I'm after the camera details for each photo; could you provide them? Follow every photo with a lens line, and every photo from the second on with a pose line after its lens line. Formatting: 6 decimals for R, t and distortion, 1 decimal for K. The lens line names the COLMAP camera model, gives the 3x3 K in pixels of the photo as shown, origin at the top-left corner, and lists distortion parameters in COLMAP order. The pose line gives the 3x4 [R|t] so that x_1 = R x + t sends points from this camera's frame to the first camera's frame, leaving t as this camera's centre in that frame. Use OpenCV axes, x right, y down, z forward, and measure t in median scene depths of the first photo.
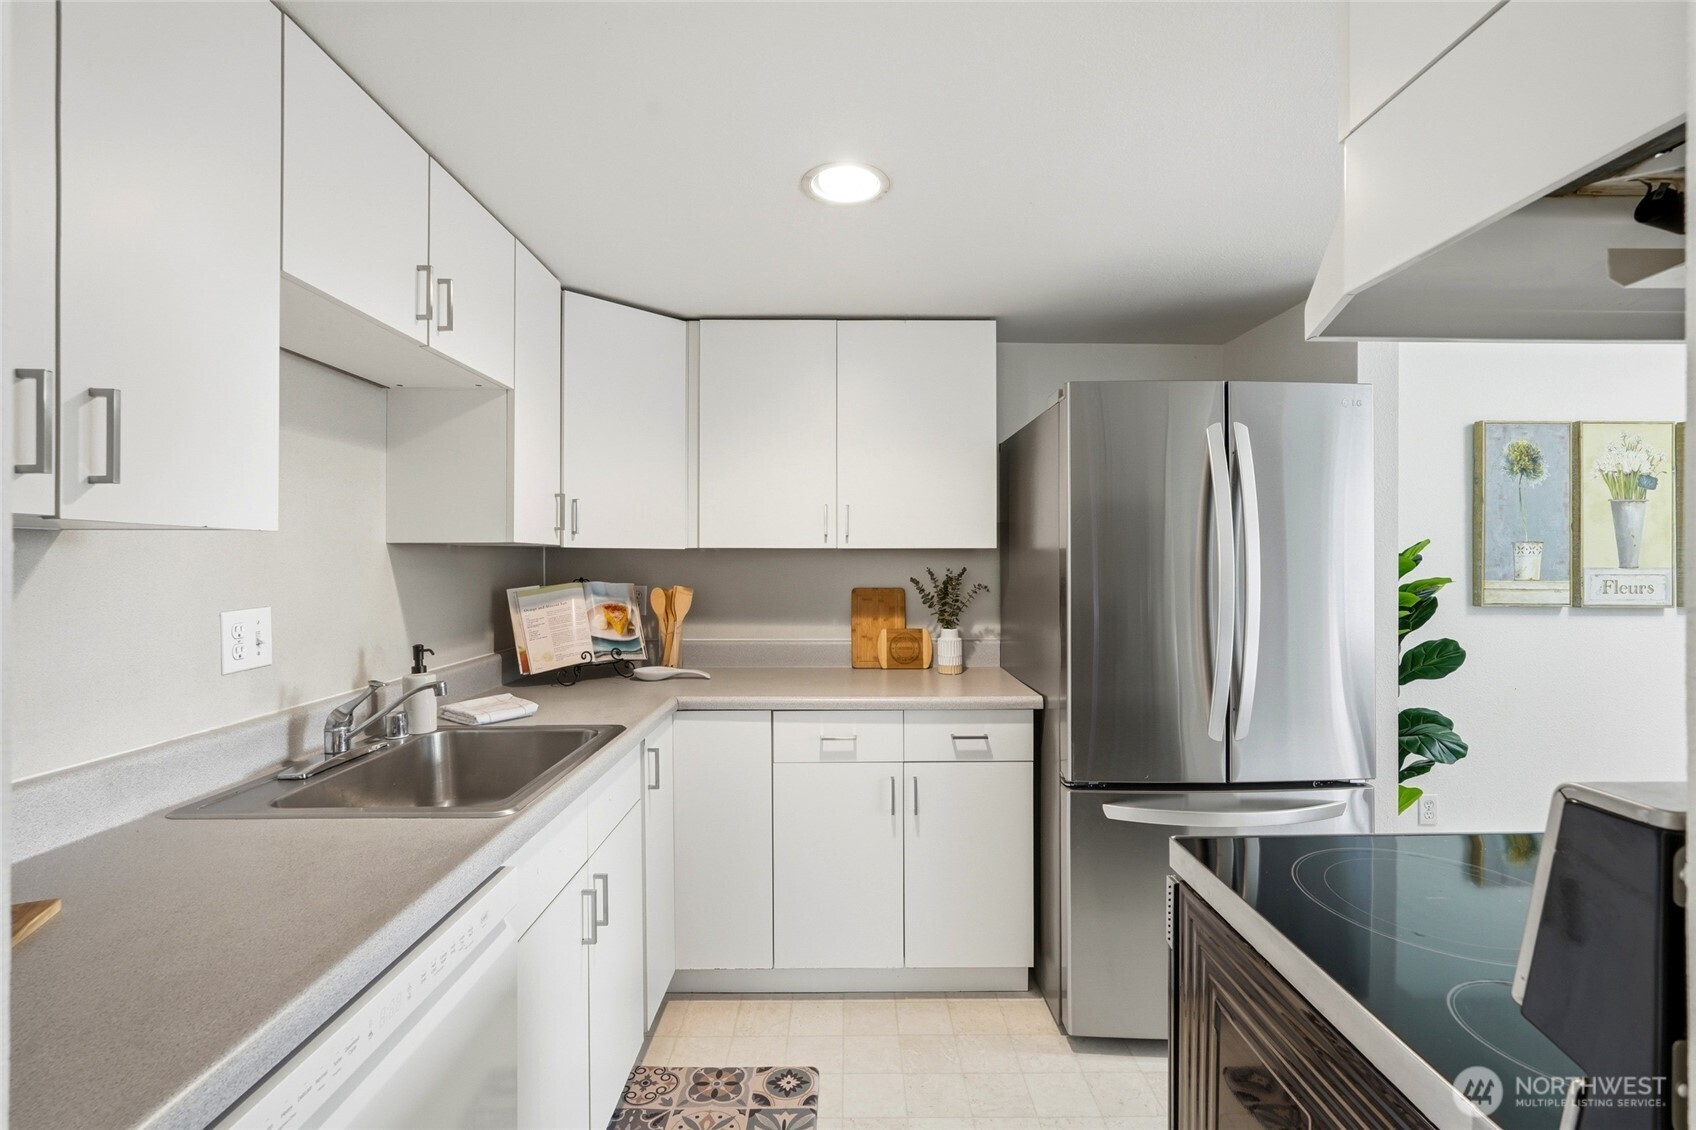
lens RADIAL K [[748.7, 0, 854.1], [0, 748.7, 562.6], [0, 0, 1]] dist [-0.010485, 0.005312]
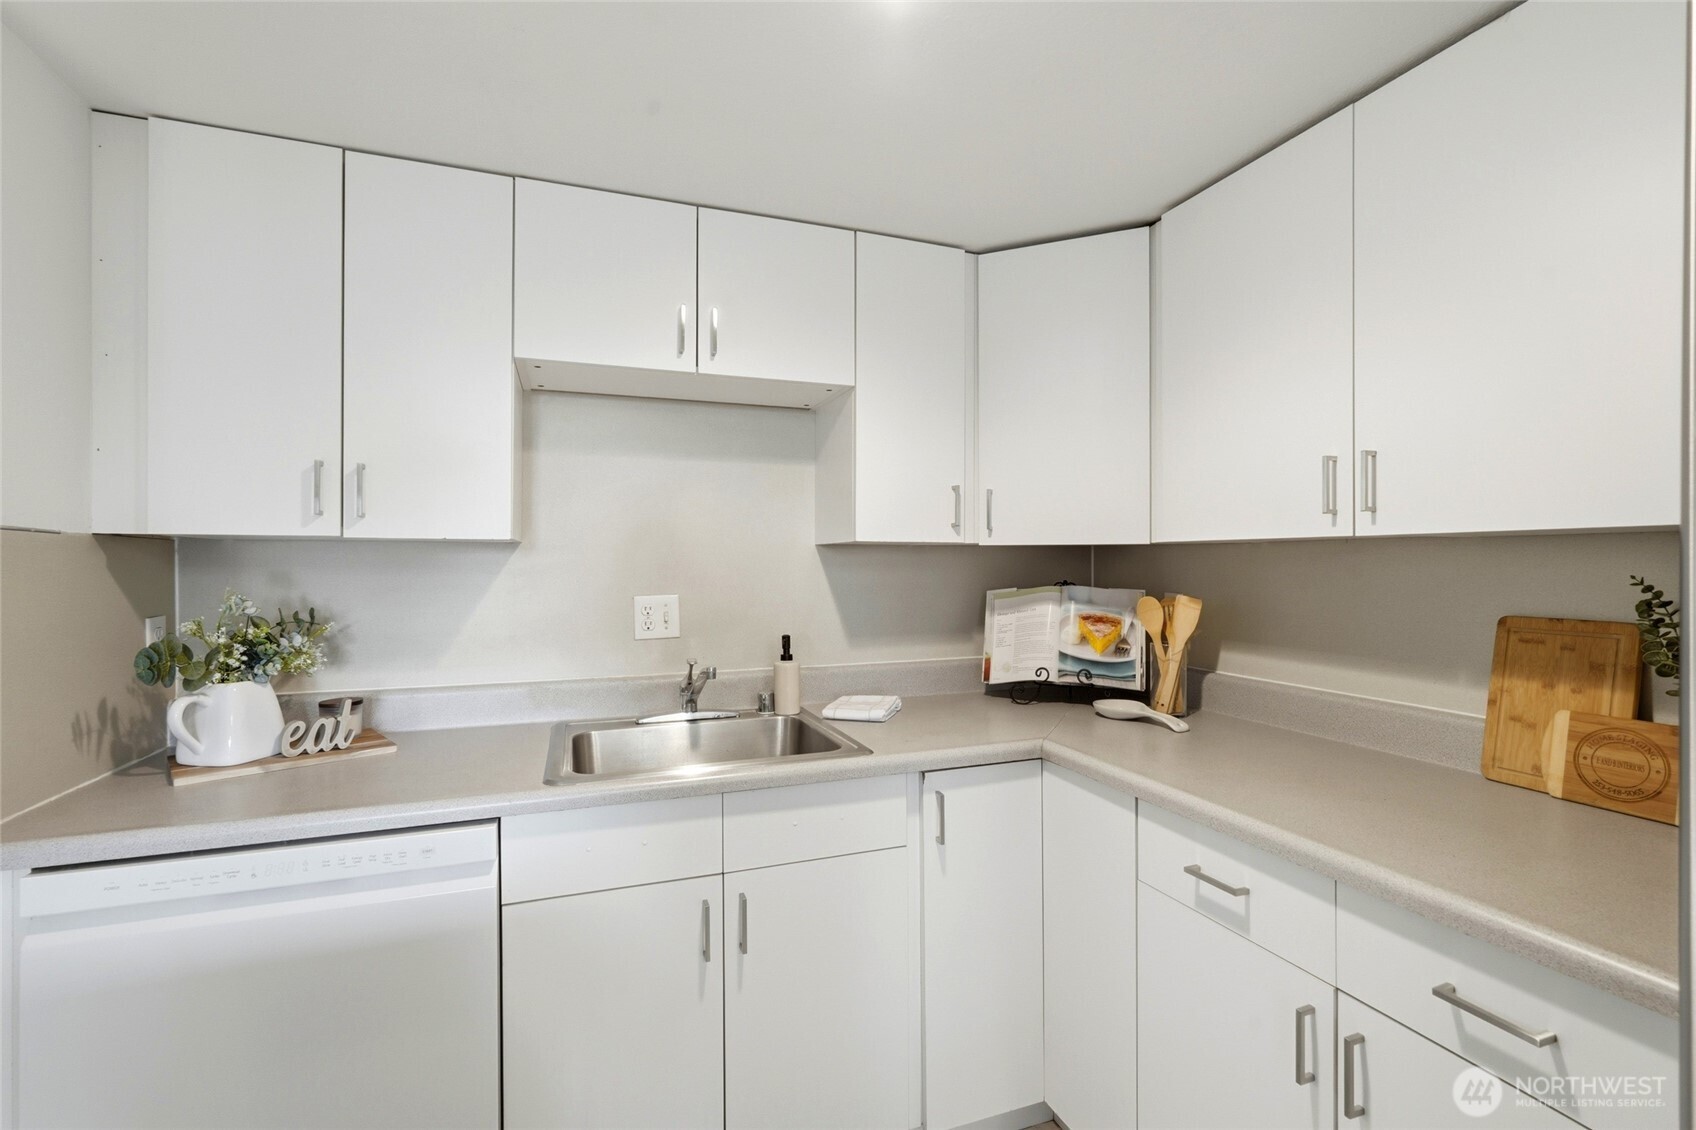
lens RADIAL K [[748.7, 0, 847.2], [0, 748.7, 564.5], [0, 0, 1]] dist [-0.010485, 0.005312]
pose [[0.341632, 0.003178, -0.939828, 0.323138], [-0.002418, 0.999994, 0.002502, 0.000465], [0.939831, 0.001418, 0.341638, 0.449058]]
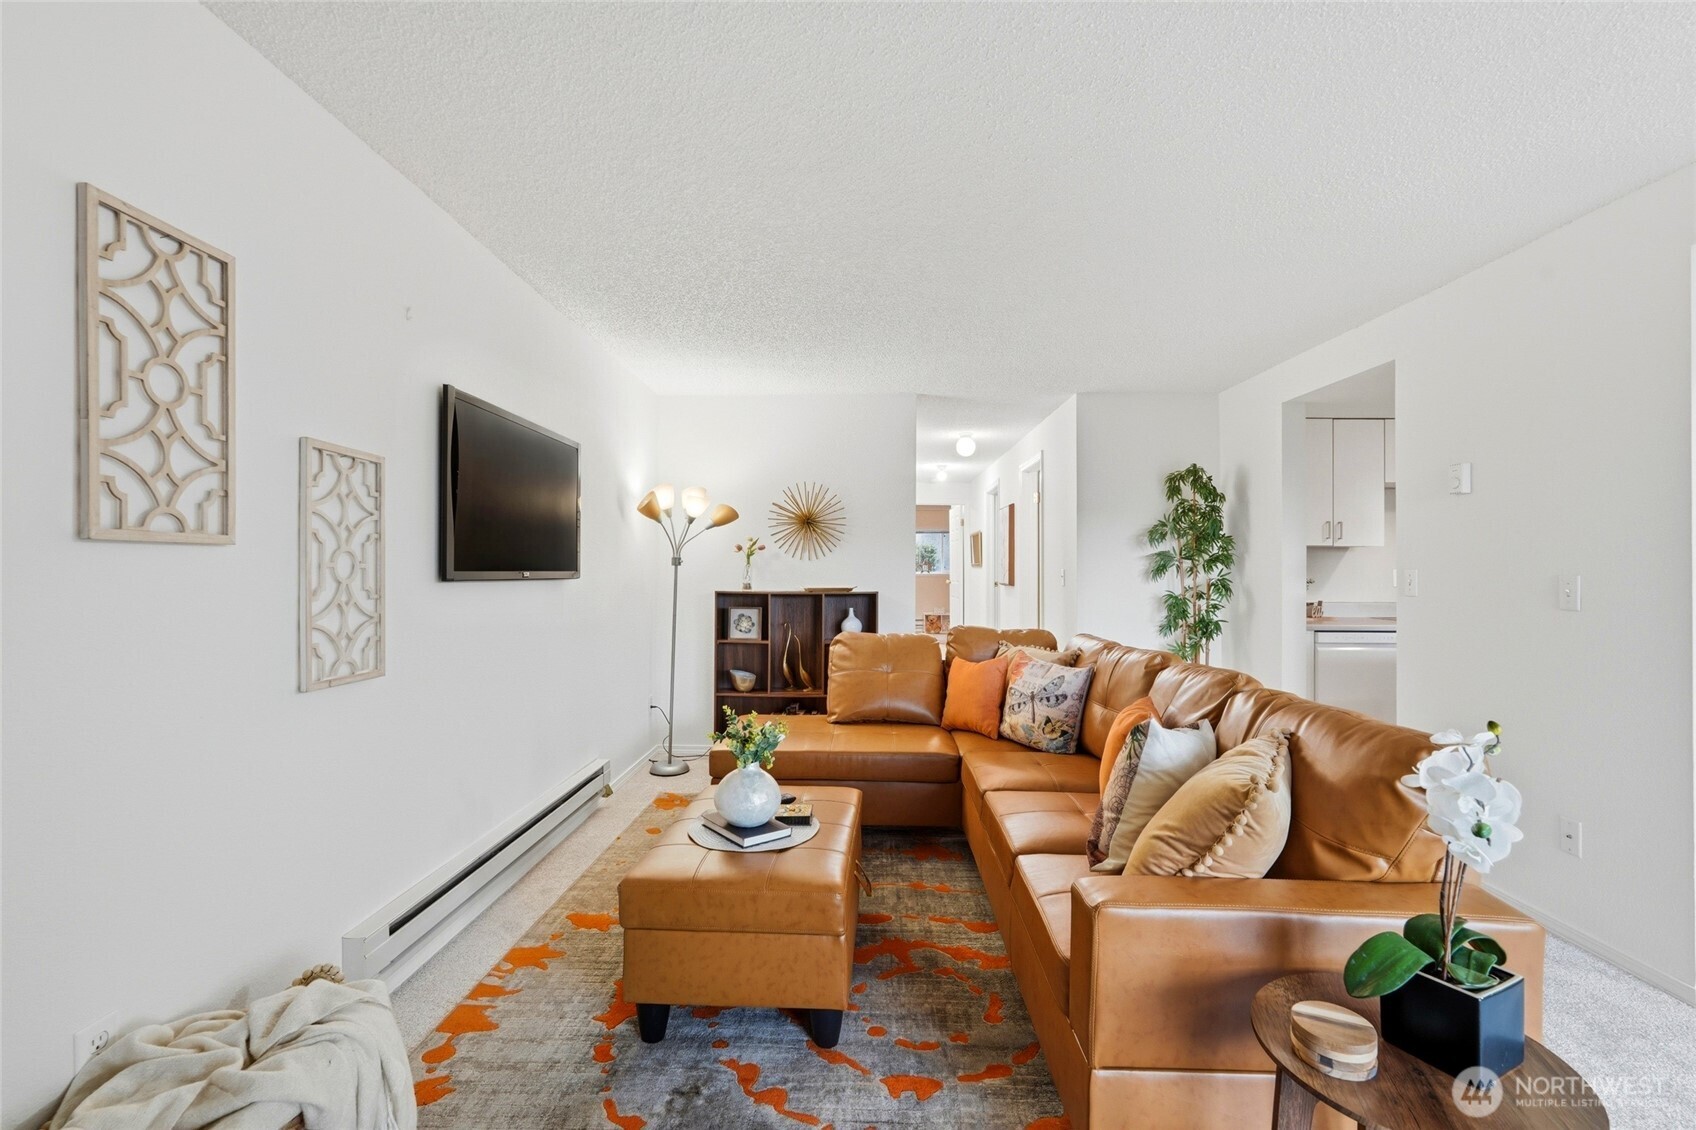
lens RADIAL K [[748.7, 0, 858.6], [0, 748.7, 562.3], [0, 0, 1]] dist [-0.010485, 0.005312]
pose [[-0.020475, -0.006740, -0.999768, 1.360959], [-0.005319, 0.999964, -0.006633, 0.037269], [0.999776, 0.005182, -0.020510, -0.721639]]
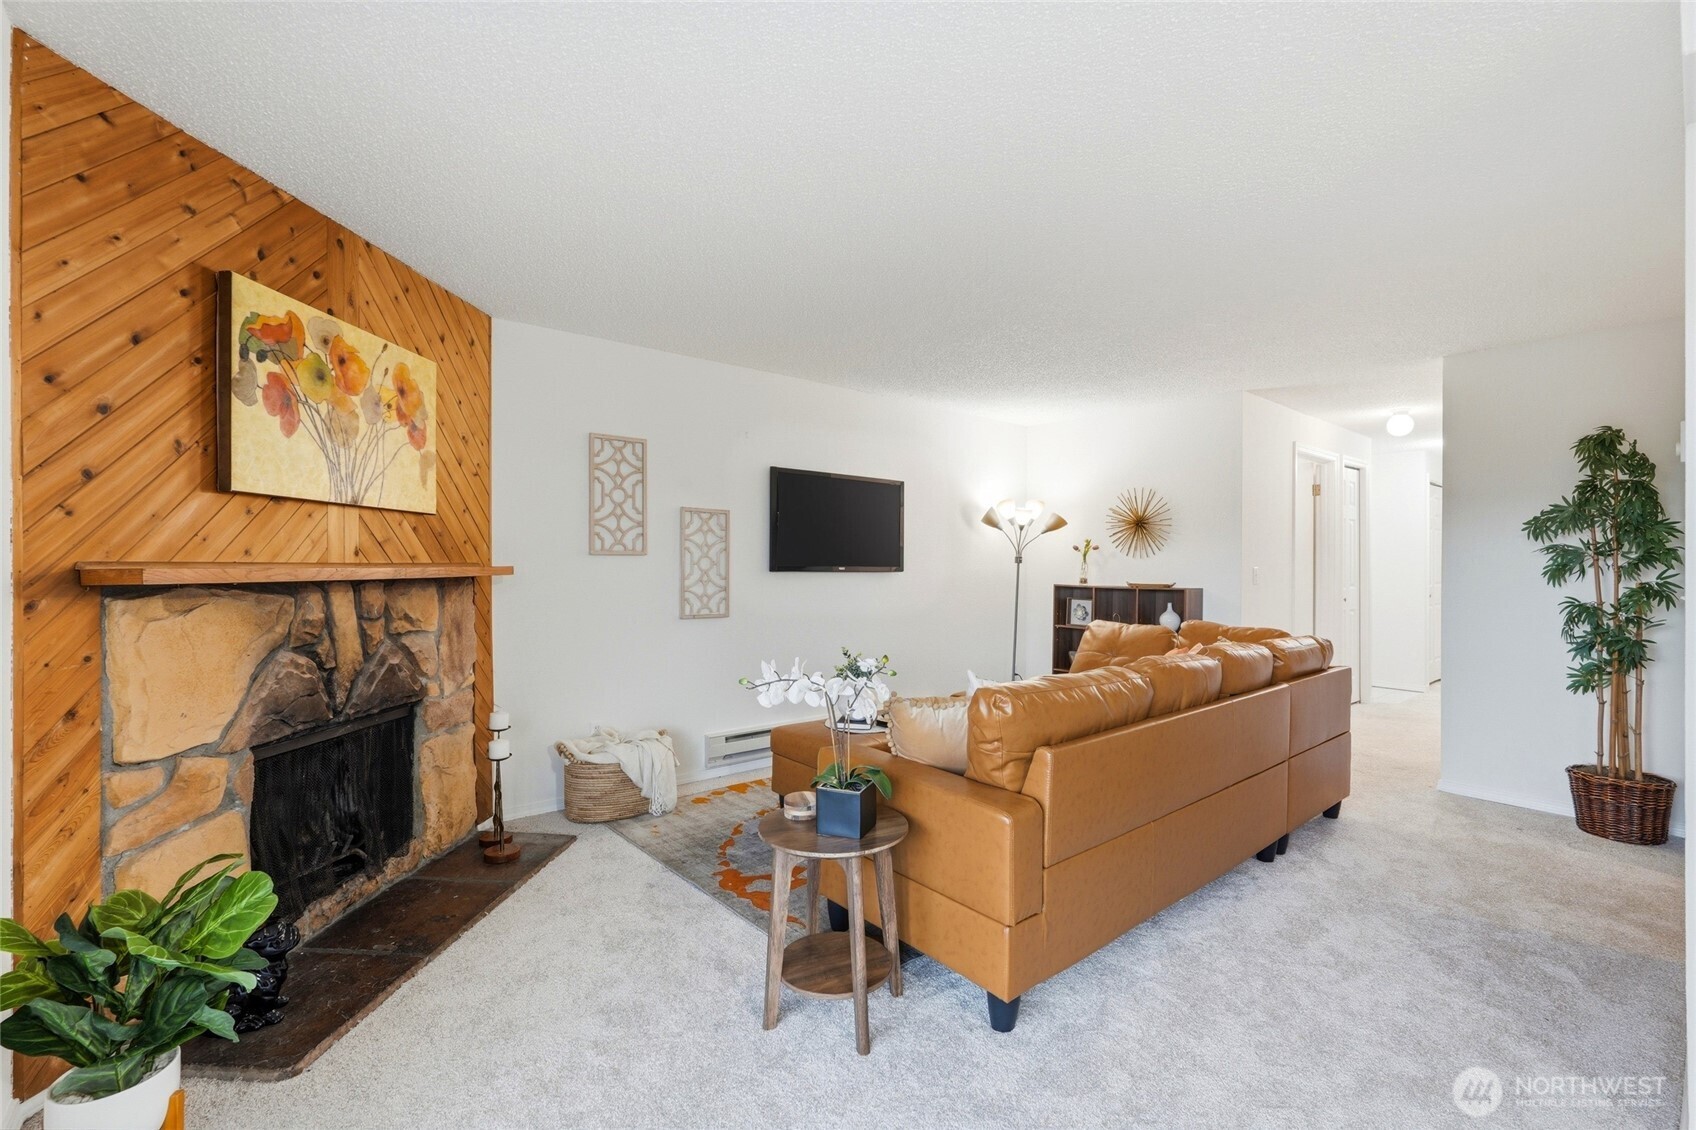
lens RADIAL K [[748.7, 0, 854.0], [0, 748.7, 565.0], [0, 0, 1]] dist [-0.010485, 0.005312]
pose [[-0.766341, -0.000533, -0.642434, 1.414441], [-0.005805, 0.999965, 0.006094, 0.030377], [0.642408, 0.008400, -0.766317, 0.135075]]
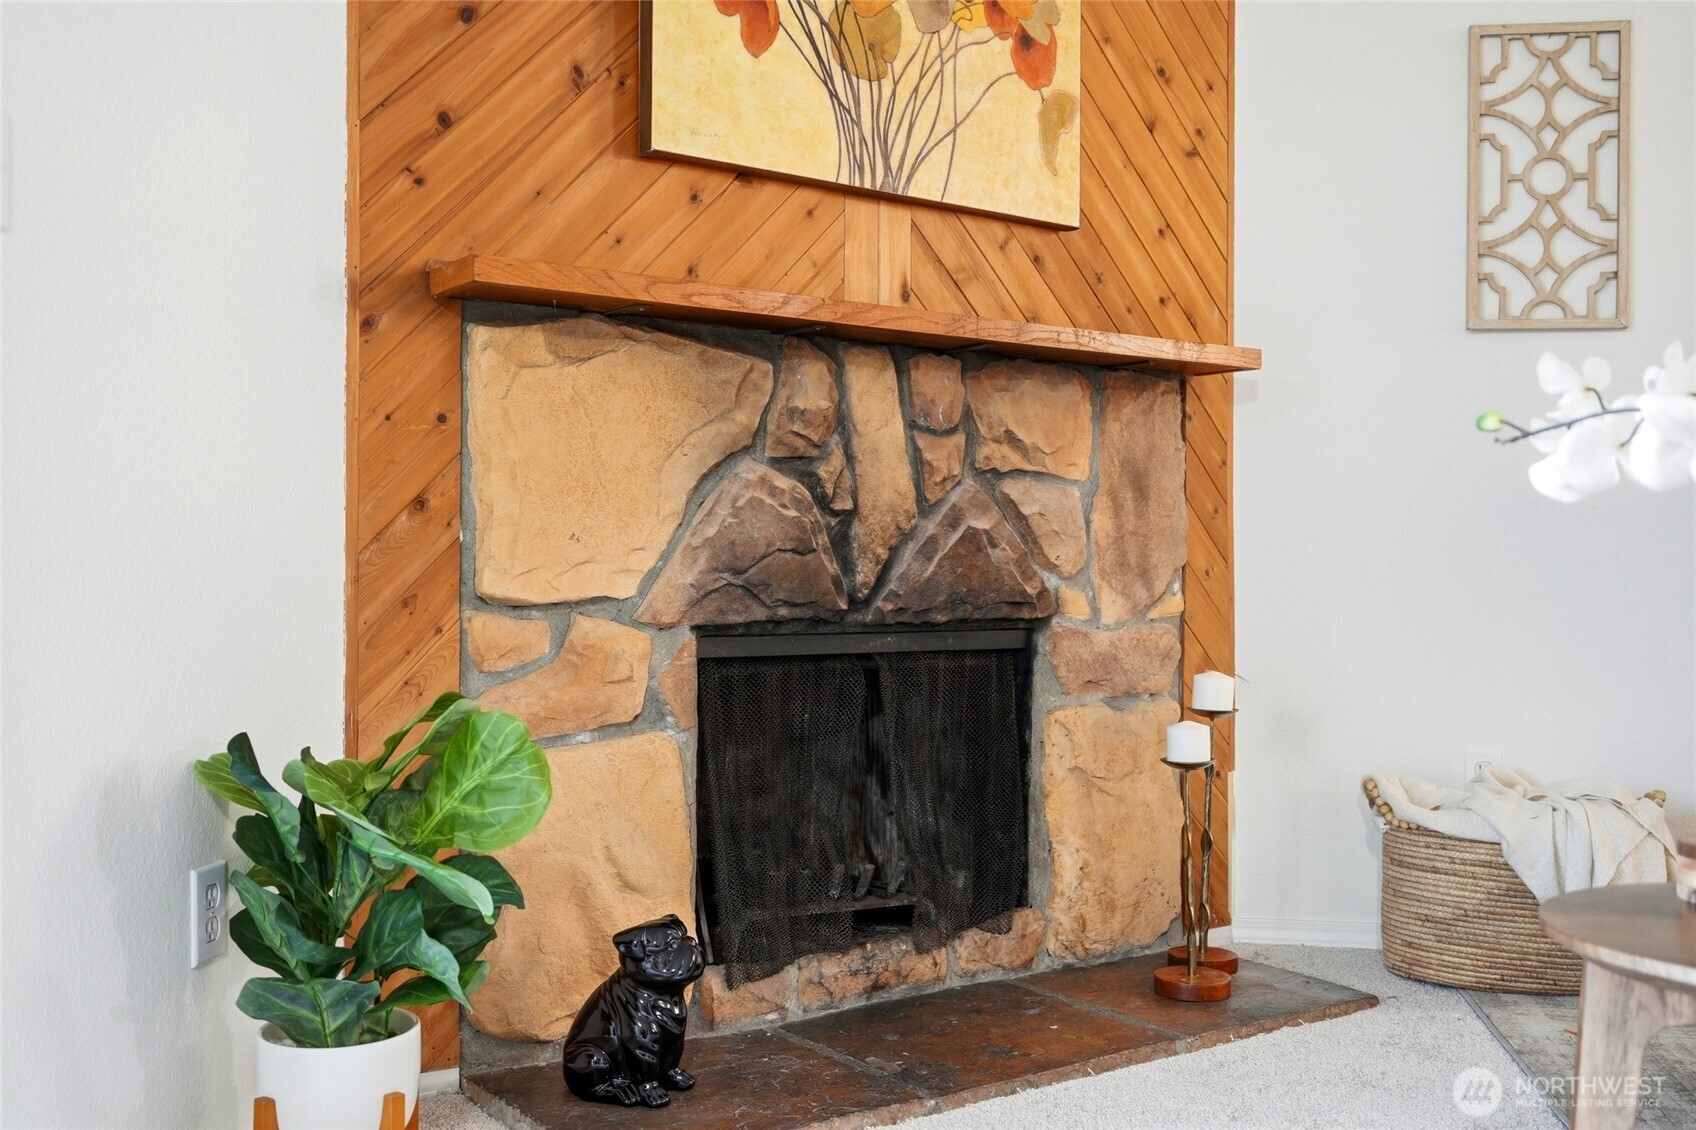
lens RADIAL K [[1675.5, 0, 830.1], [0, 1675.5, 565.1], [0, 0, 1]] dist [-0.010381, 0.000000]
pose [[-0.984368, -0.009557, 0.175864, 1.151433], [-0.007902, 0.999918, 0.010114, 0.183778], [-0.175946, 0.008566, -0.984362, 0.066050]]
